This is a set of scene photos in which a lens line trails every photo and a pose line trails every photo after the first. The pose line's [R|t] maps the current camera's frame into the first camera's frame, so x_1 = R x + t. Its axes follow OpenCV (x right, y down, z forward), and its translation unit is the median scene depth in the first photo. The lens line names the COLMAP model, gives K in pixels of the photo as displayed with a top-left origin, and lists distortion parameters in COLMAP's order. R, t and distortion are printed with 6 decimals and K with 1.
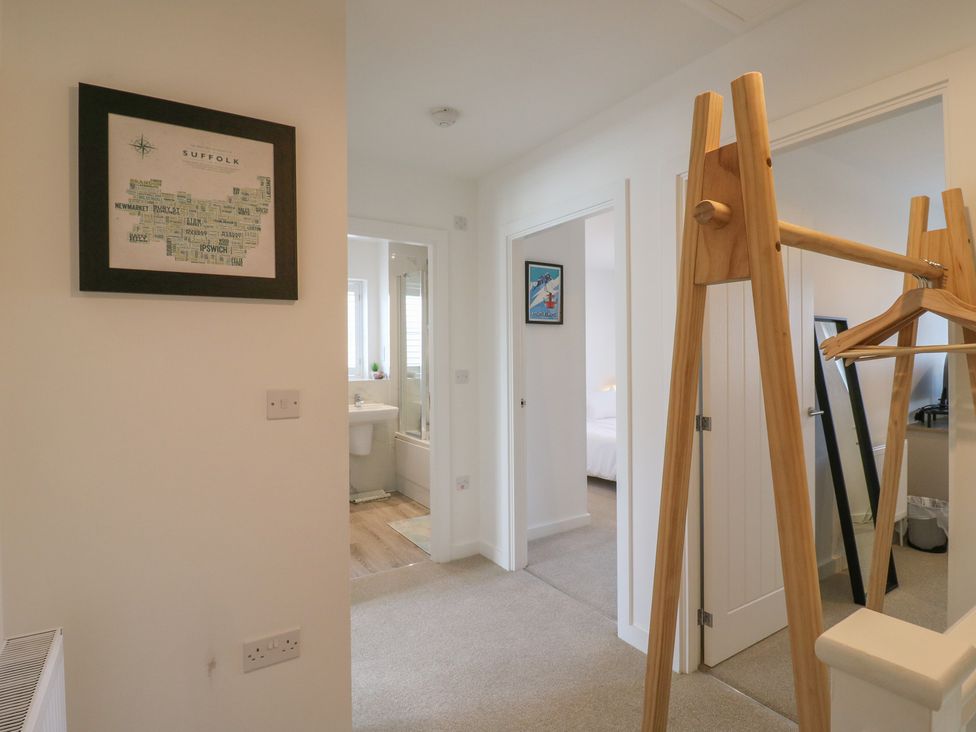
lens RADIAL K [[510.2, 0, 485.0], [0, 510.2, 365.3], [0, 0, 1]] dist [0.000246, -0.012306]
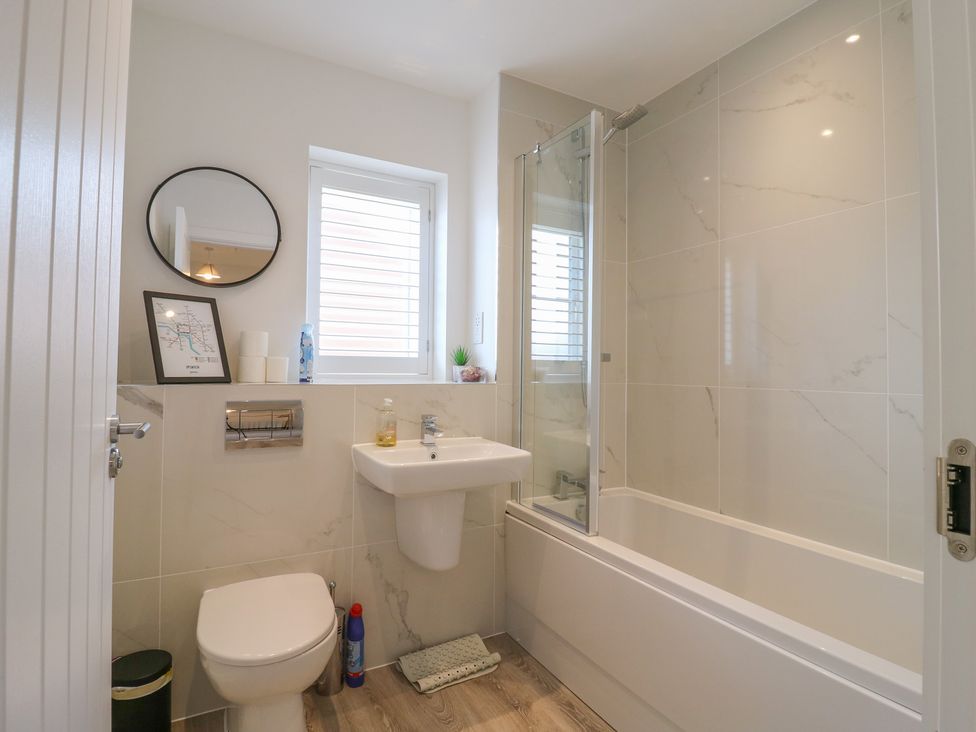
lens RADIAL K [[510.2, 0, 488.8], [0, 510.2, 367.4], [0, 0, 1]] dist [0.000246, -0.012306]
pose [[0.997256, 0.018795, -0.071607, -0.161173], [-0.020012, 0.999667, -0.016307, 0.021048], [0.071277, 0.017695, 0.997300, 0.548877]]
